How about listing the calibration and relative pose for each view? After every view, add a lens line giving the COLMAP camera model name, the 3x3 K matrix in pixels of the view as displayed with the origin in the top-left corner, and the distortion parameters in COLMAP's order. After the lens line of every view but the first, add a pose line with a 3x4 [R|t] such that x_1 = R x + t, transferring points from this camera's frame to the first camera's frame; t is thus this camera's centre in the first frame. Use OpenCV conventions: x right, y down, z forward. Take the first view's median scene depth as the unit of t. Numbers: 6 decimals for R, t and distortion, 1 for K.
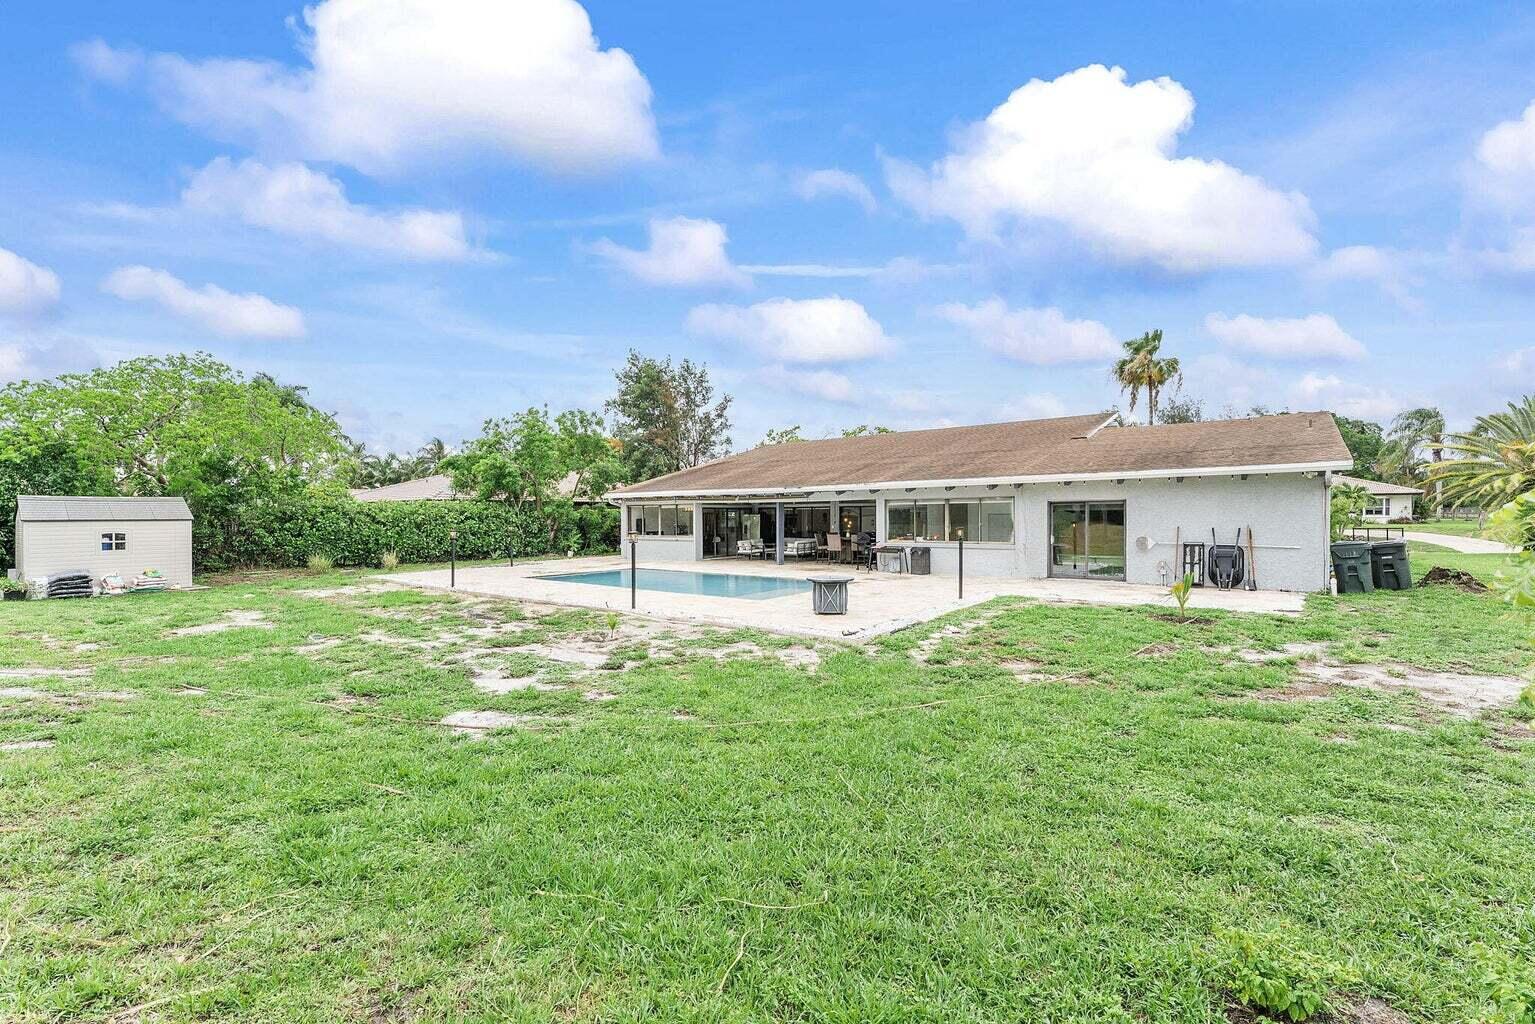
lens RADIAL K [[628.0, 0, 755.3], [0, 628.0, 520.2], [0, 0, 1]] dist [-0.000198, 0.000159]
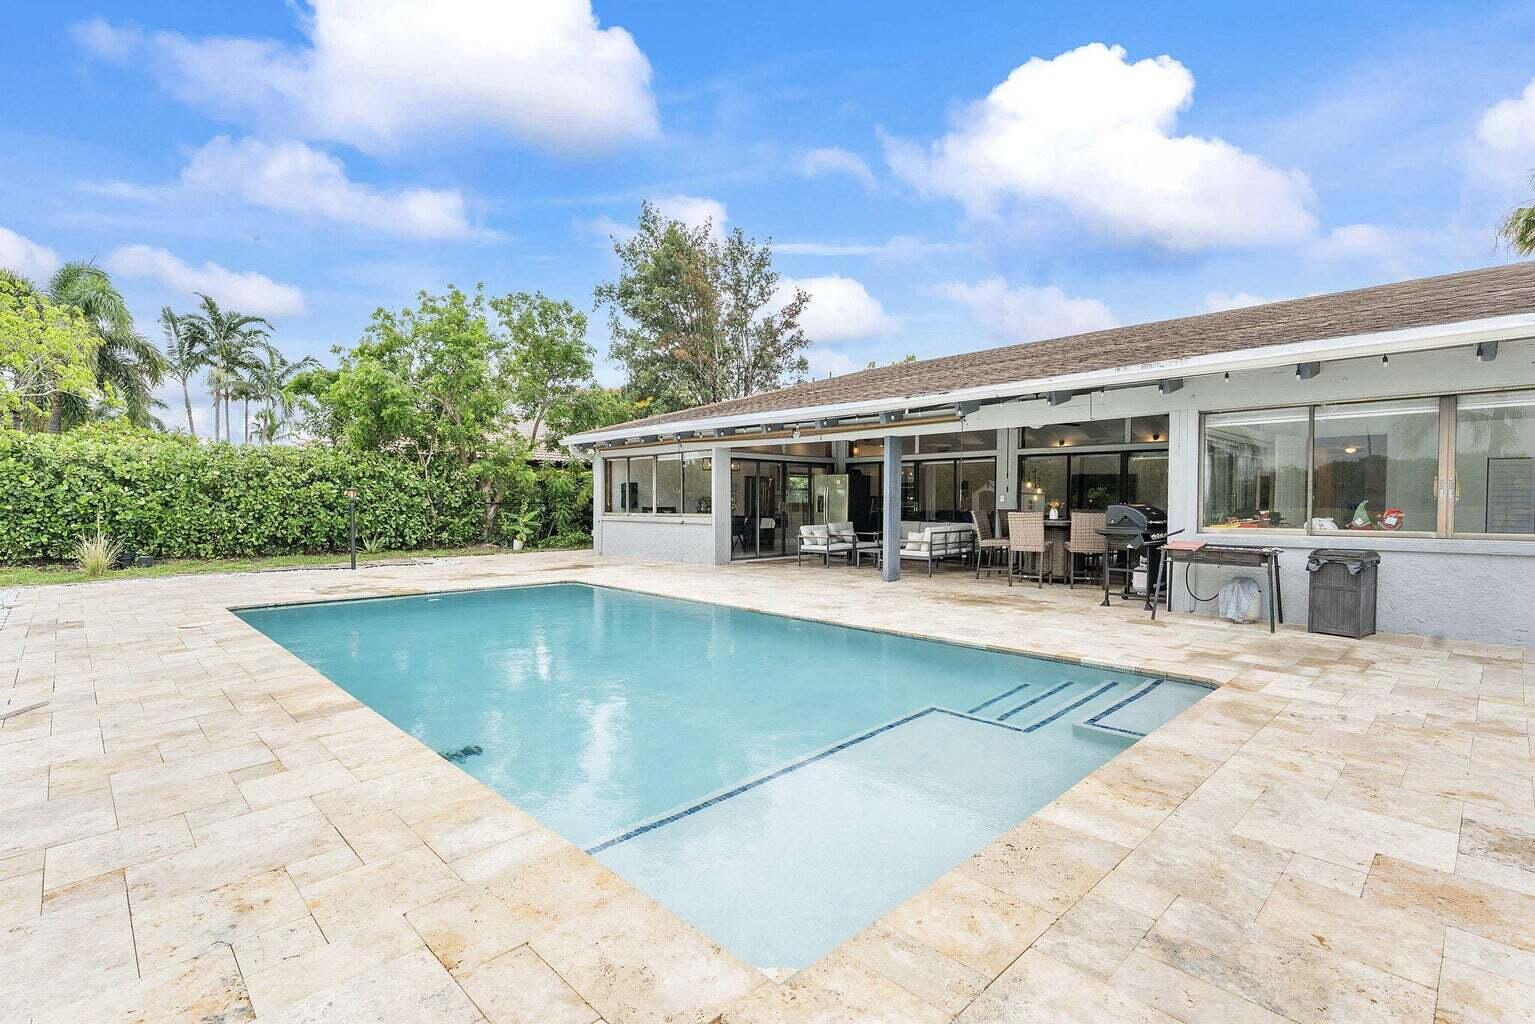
lens RADIAL K [[713.4, 0, 762.5], [0, 713.4, 521.8], [0, 0, 1]] dist [-0.003249, 0.000710]
pose [[0.992099, 0.013321, -0.124747, 0.010470], [-0.010506, 0.999676, 0.023200, 0.016540], [0.125016, -0.021706, 0.991917, 0.424577]]
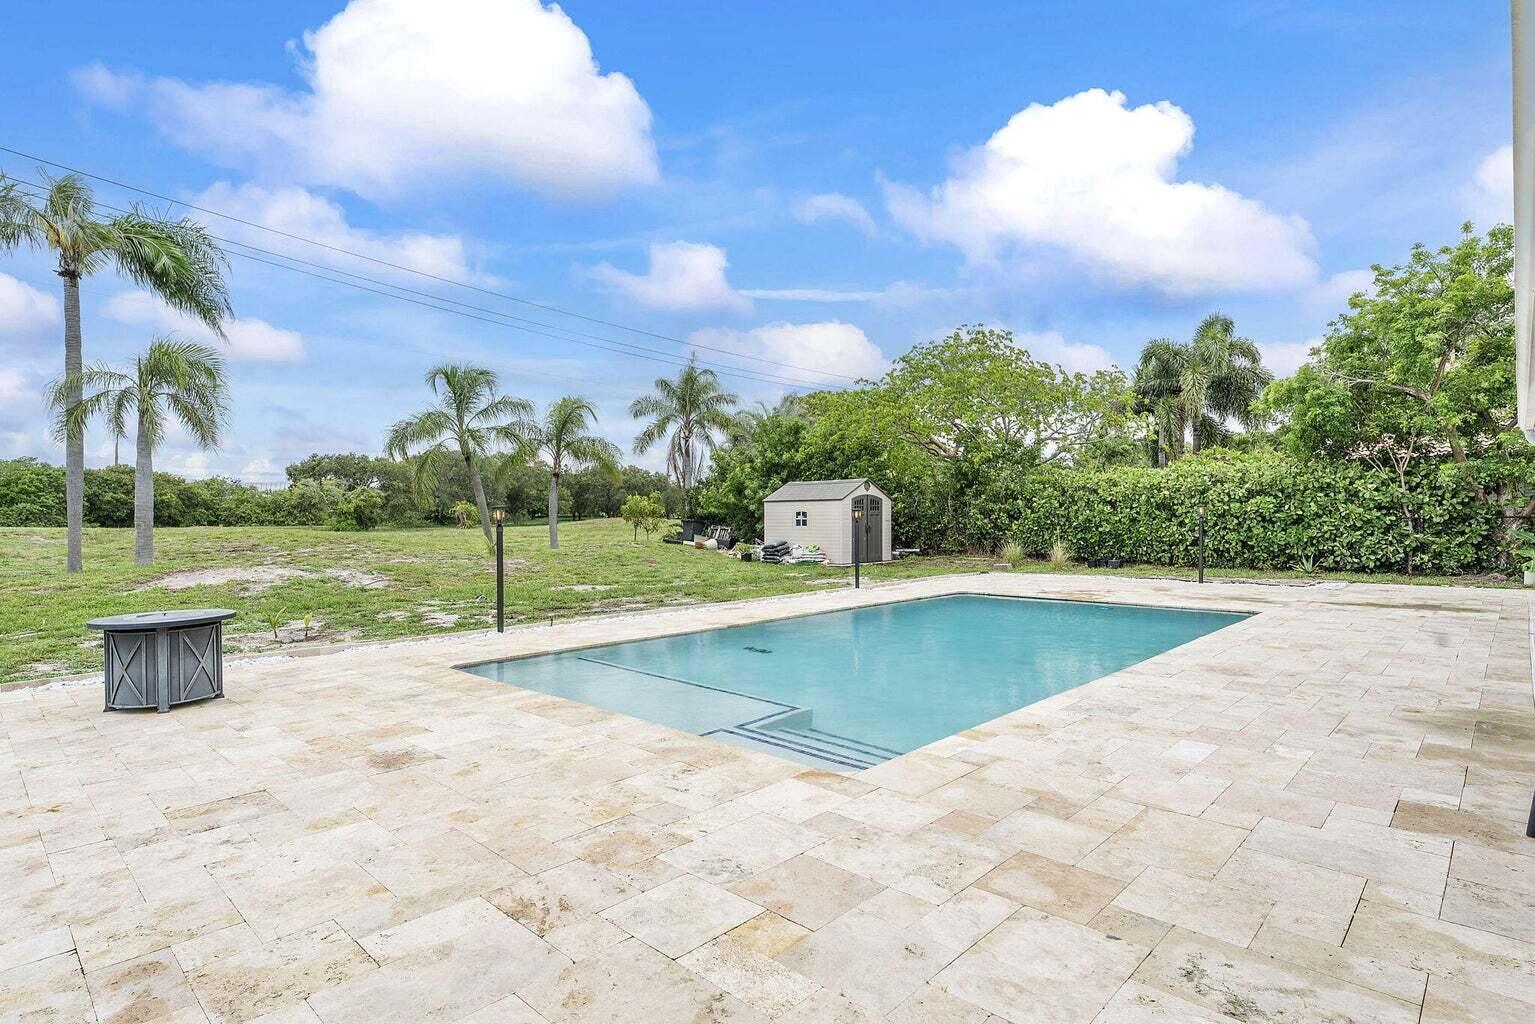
lens RADIAL K [[787.4, 0, 773.4], [0, 787.4, 518.4], [0, 0, 1]] dist [-0.002691, -0.000034]
pose [[-0.075822, 0.010288, -0.997068, 0.263789], [0.001945, 0.999946, 0.010170, 0.011283], [0.997119, -0.001168, -0.075838, 0.627305]]
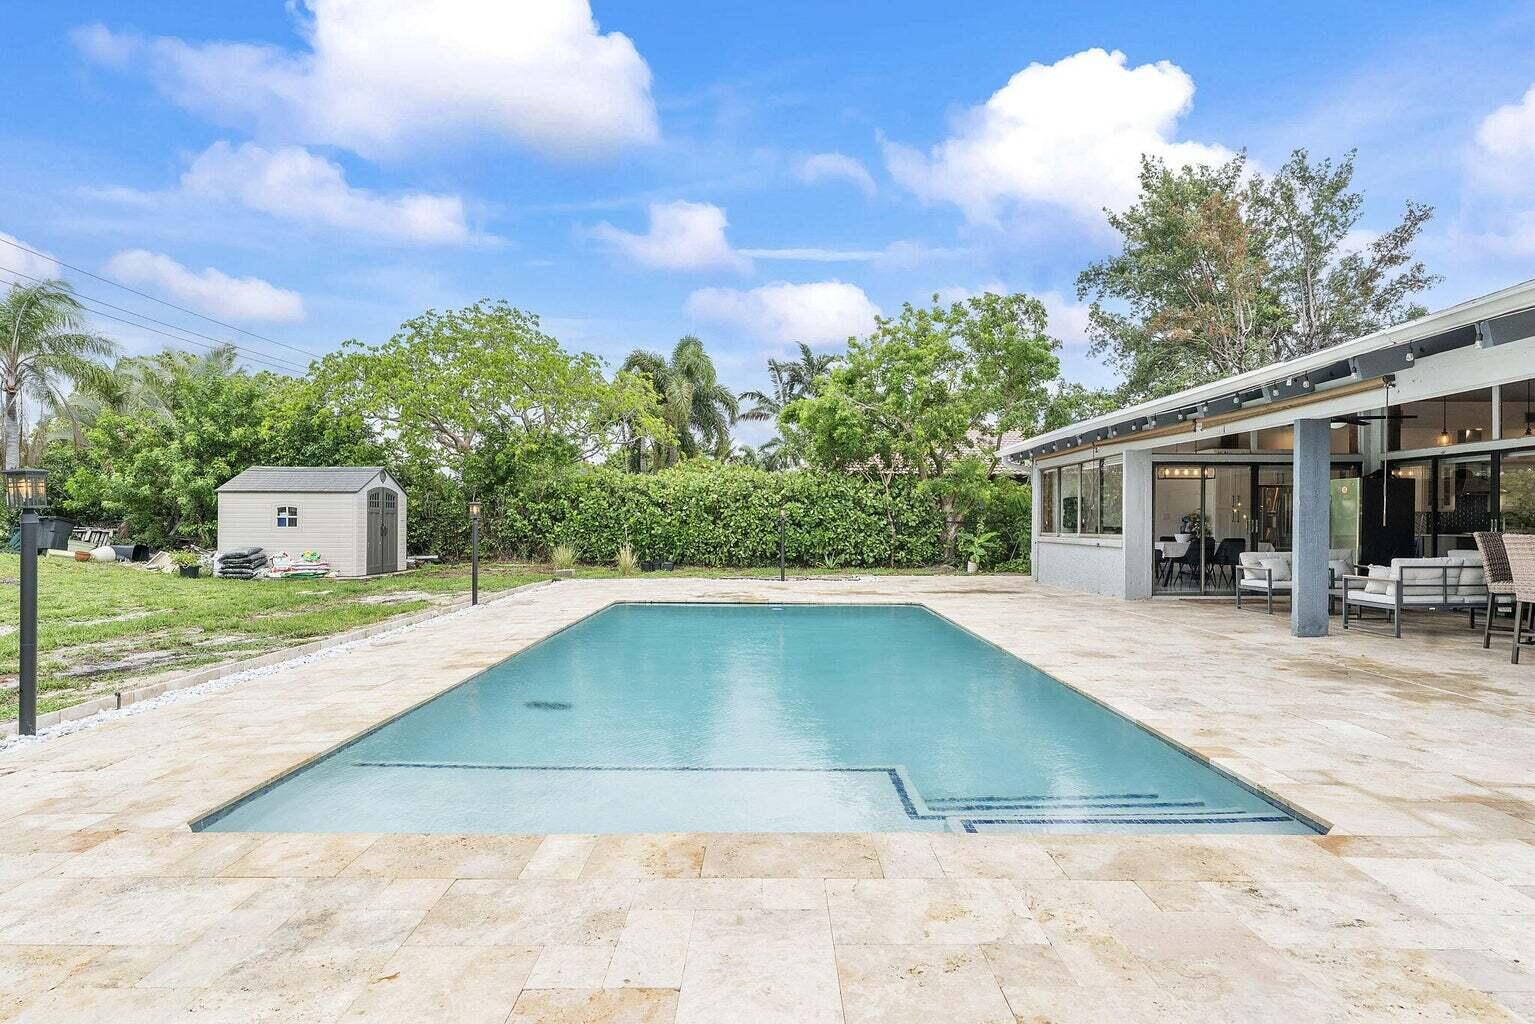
lens RADIAL K [[811.4, 0, 768.0], [0, 811.4, 517.5], [0, 0, 1]] dist [-0.009017, 0.003087]
pose [[0.622674, 0.006039, -0.782458, 0.150789], [-0.013415, 0.999906, -0.002959, 0.017681], [0.782367, 0.012339, 0.622696, 0.488789]]
